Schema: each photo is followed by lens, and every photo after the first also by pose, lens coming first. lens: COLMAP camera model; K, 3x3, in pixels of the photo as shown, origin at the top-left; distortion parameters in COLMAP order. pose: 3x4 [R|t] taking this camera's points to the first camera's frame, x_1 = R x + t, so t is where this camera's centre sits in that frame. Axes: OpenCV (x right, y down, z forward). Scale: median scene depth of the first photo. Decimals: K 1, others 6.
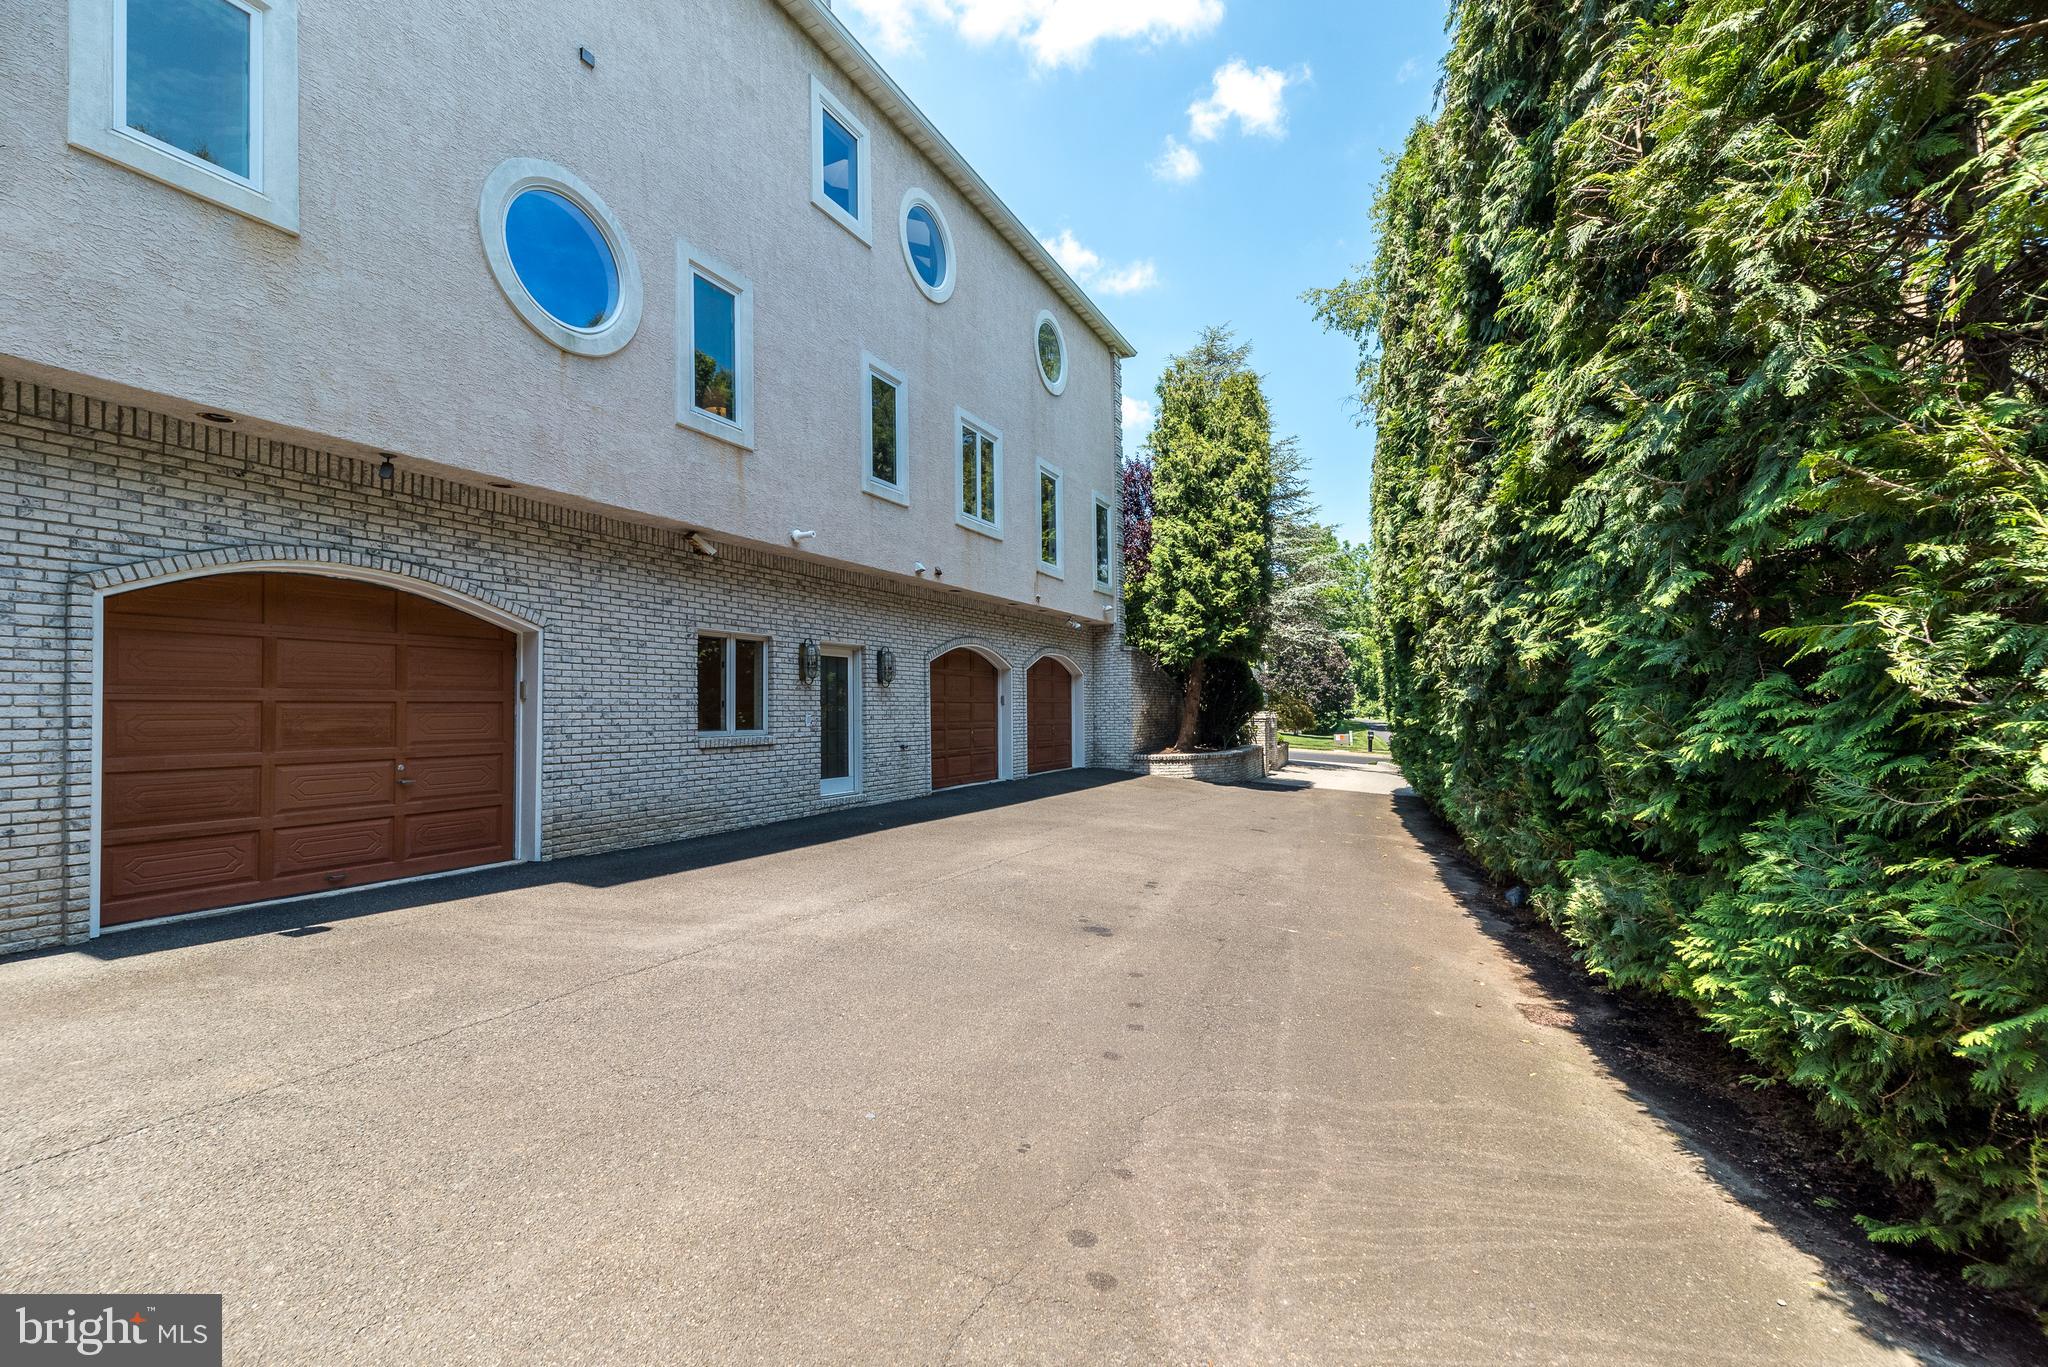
lens RADIAL K [[904.1, 0, 1024.2], [0, 904.1, 689.3], [0, 0, 1]] dist [0.007453, 0.000446]
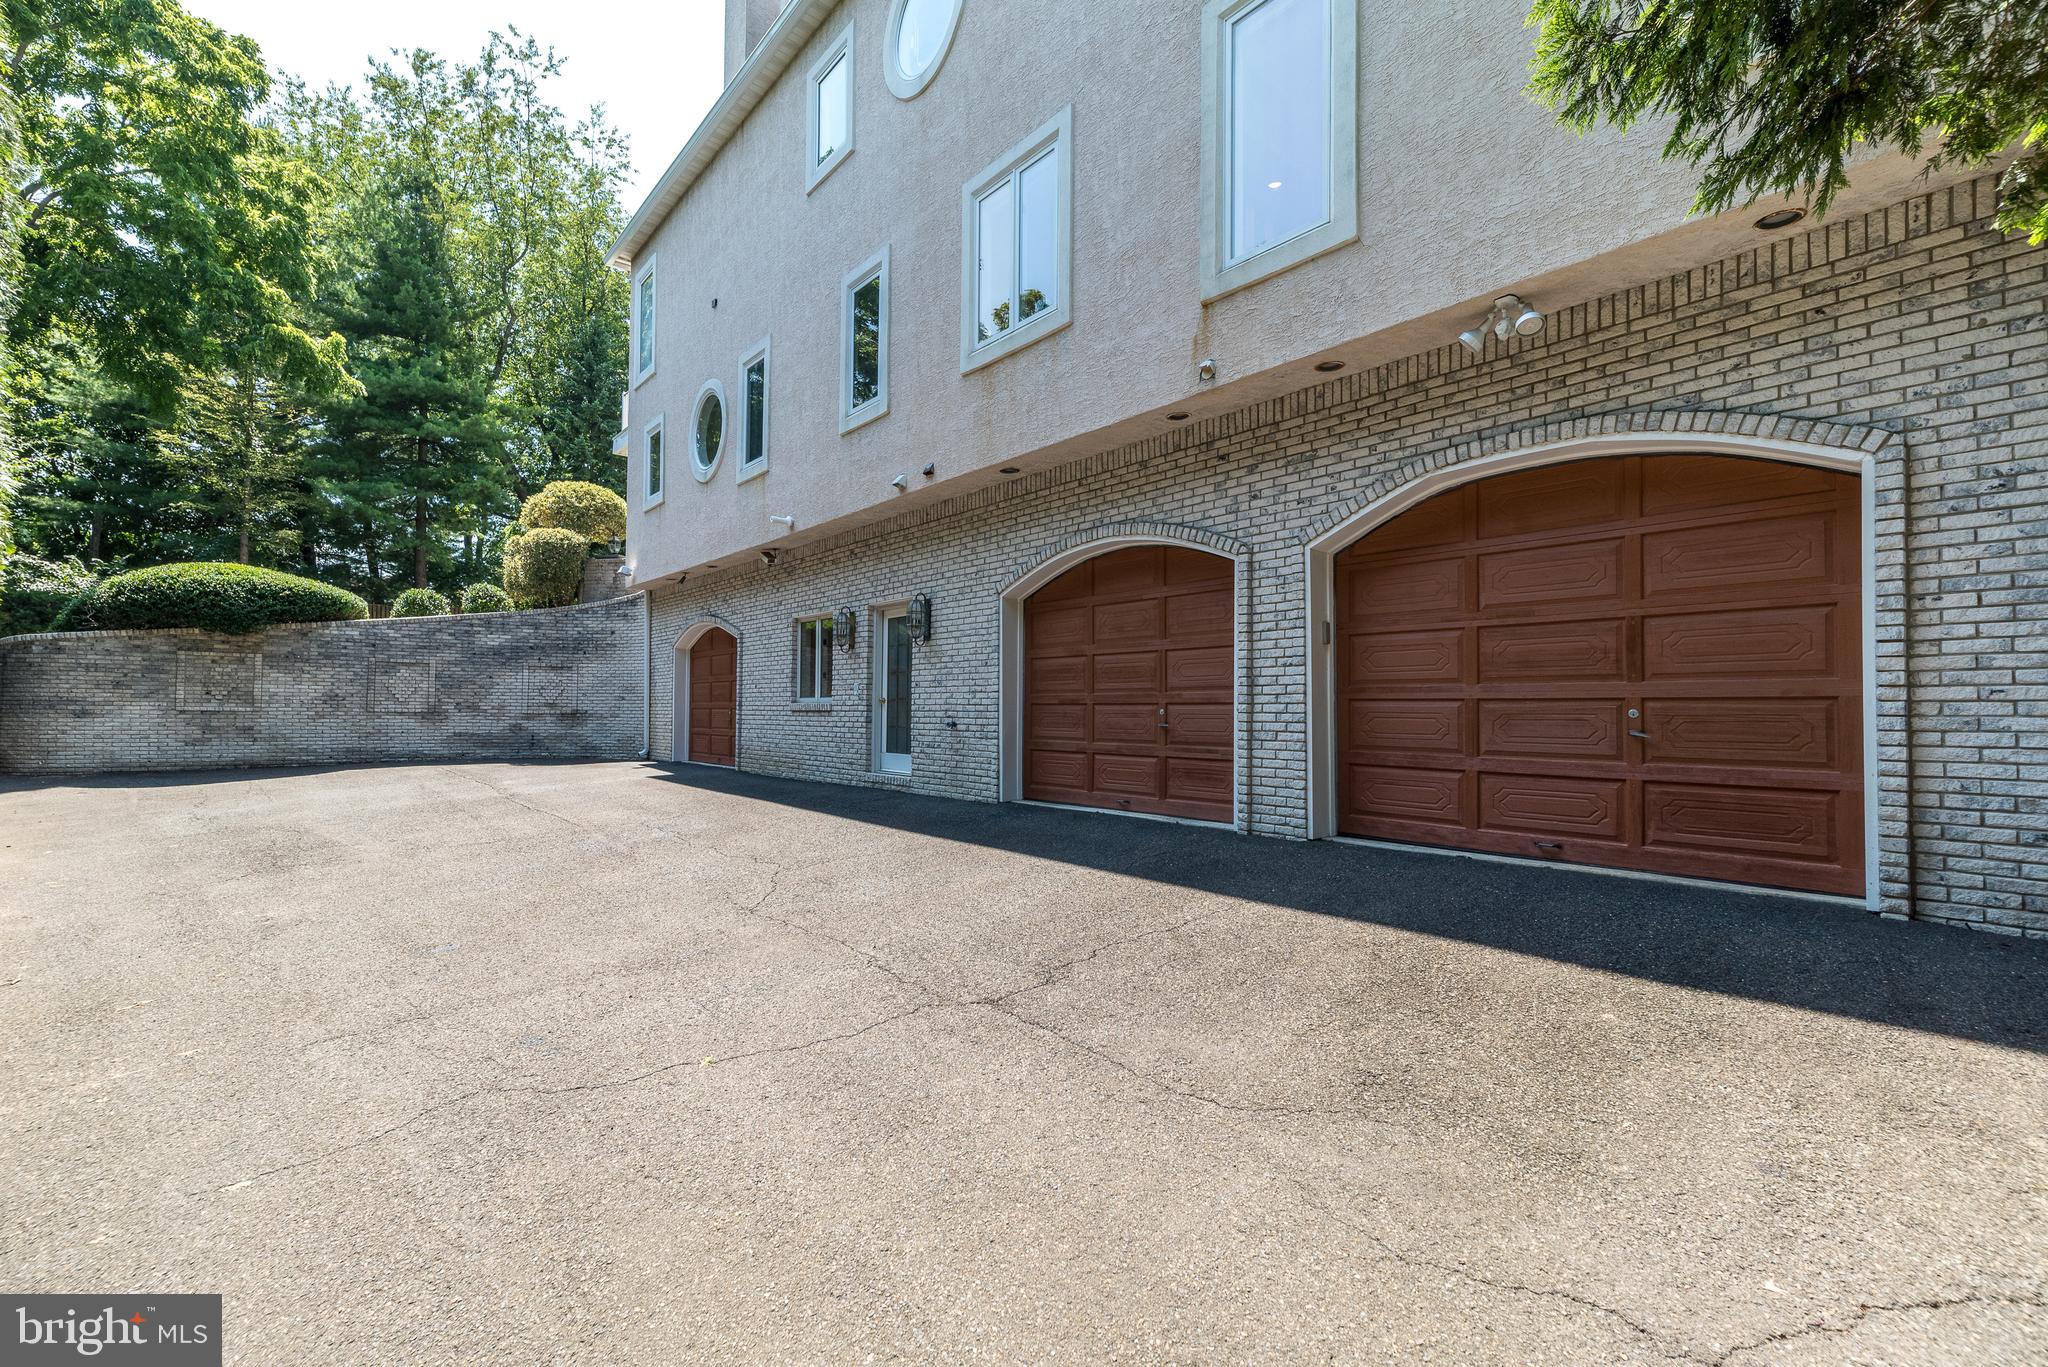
lens RADIAL K [[904.1, 0, 1024.2], [0, 904.1, 689.3], [0, 0, 1]] dist [0.007453, 0.000446]
pose [[-0.417359, -0.014715, -0.908622, 0.544181], [0.021046, 0.999444, -0.025853, 0.060501], [0.908498, -0.029913, -0.416818, 1.478368]]
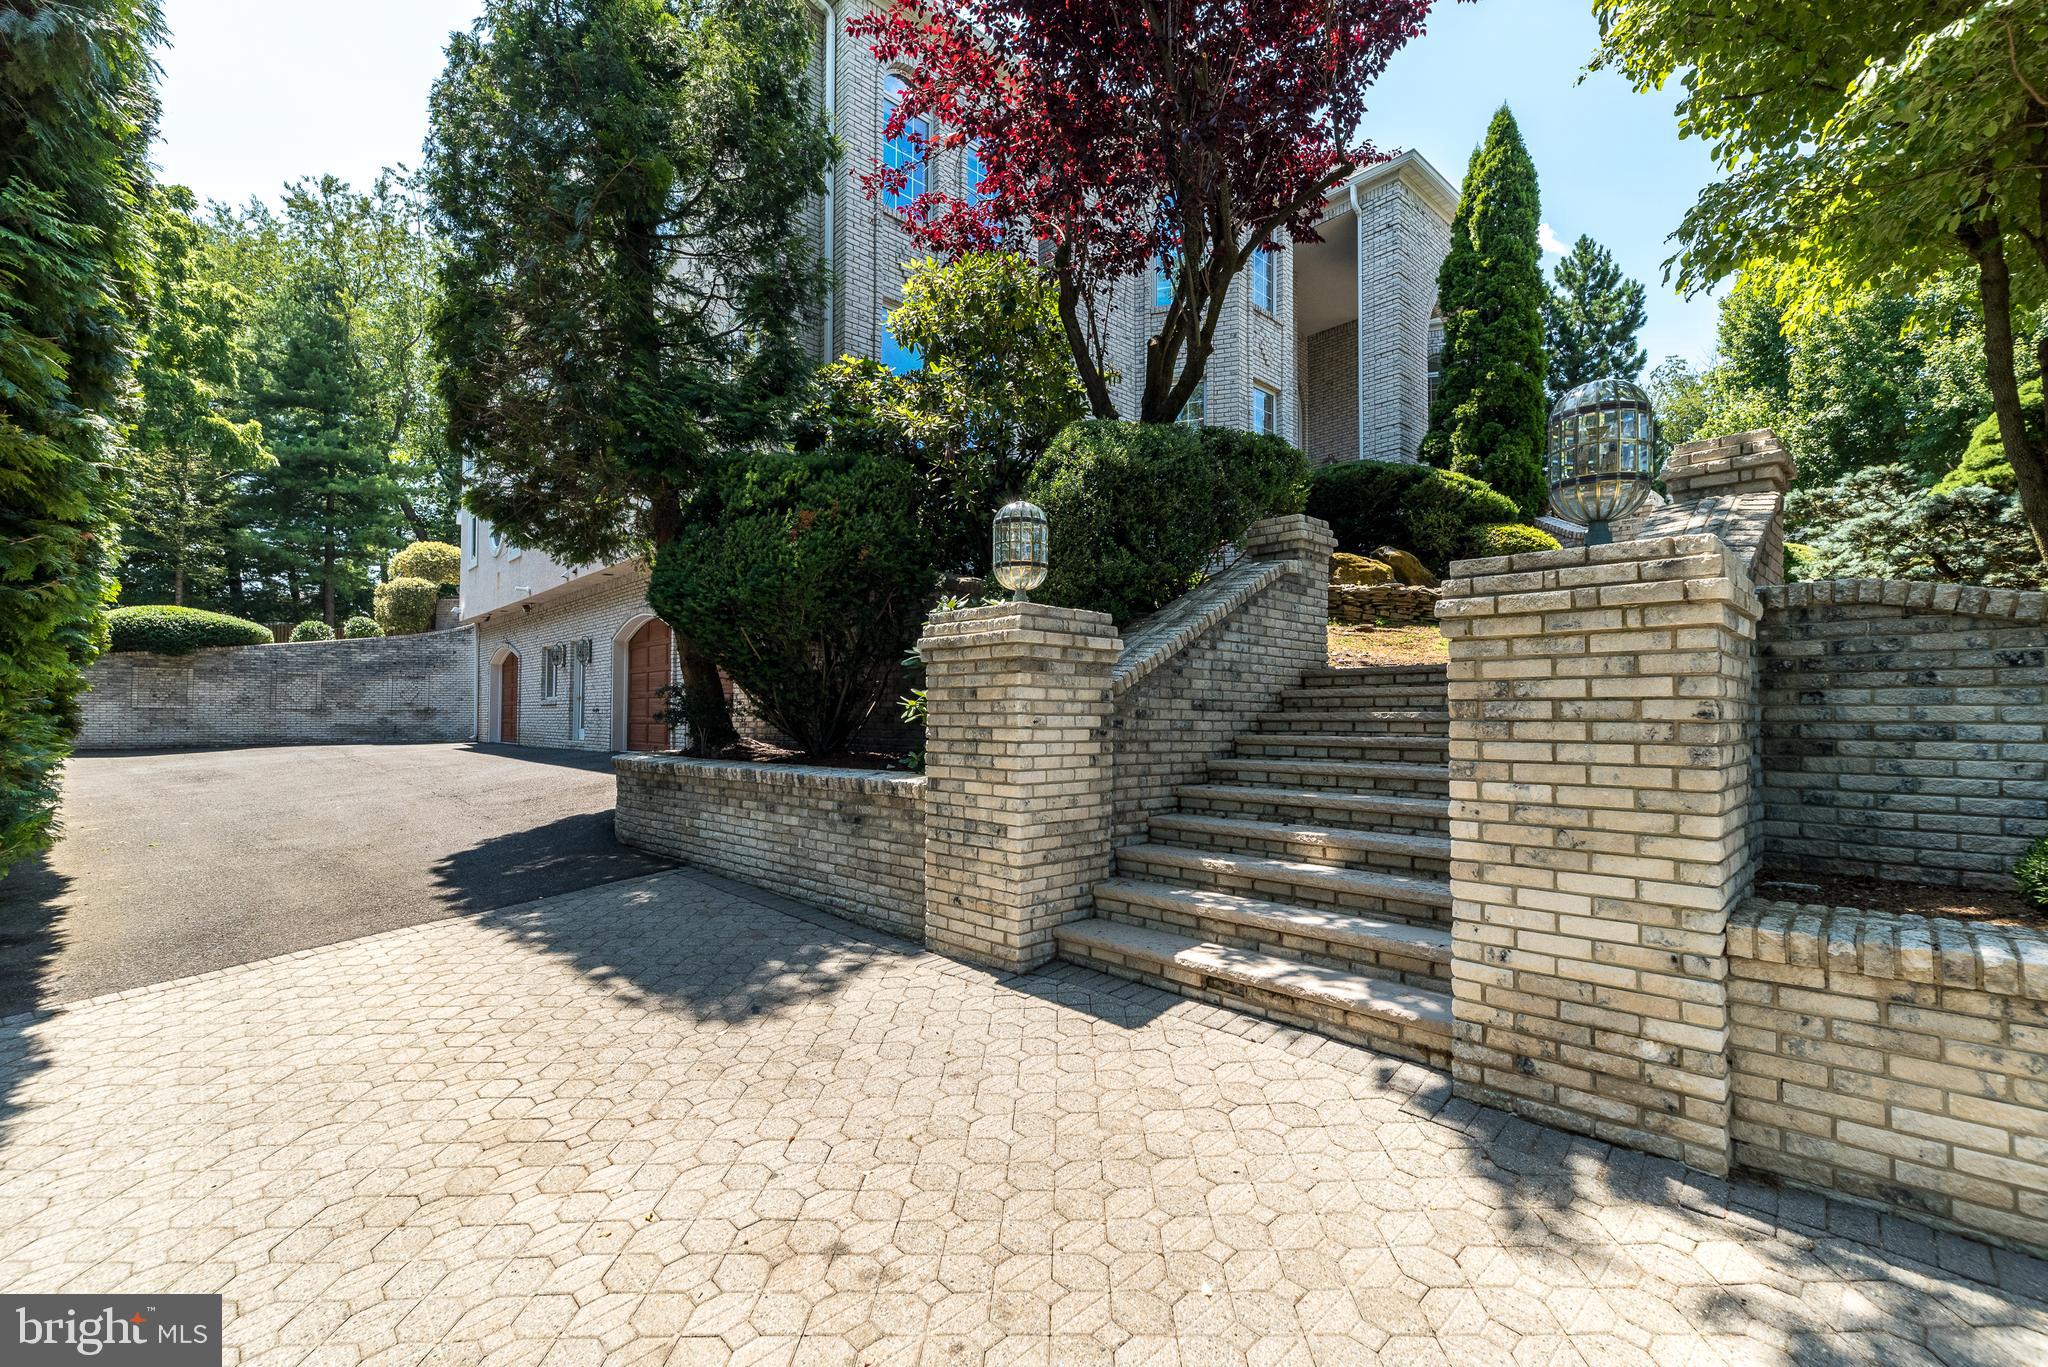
lens RADIAL K [[896.0, 0, 1026.0], [0, 896.0, 691.5], [0, 0, 1]] dist [0.005717, 0.000386]
pose [[-0.373907, -0.017340, -0.927304, 0.906630], [0.025493, 0.999255, -0.028964, 0.098849], [0.927116, -0.034470, -0.373186, 2.248980]]
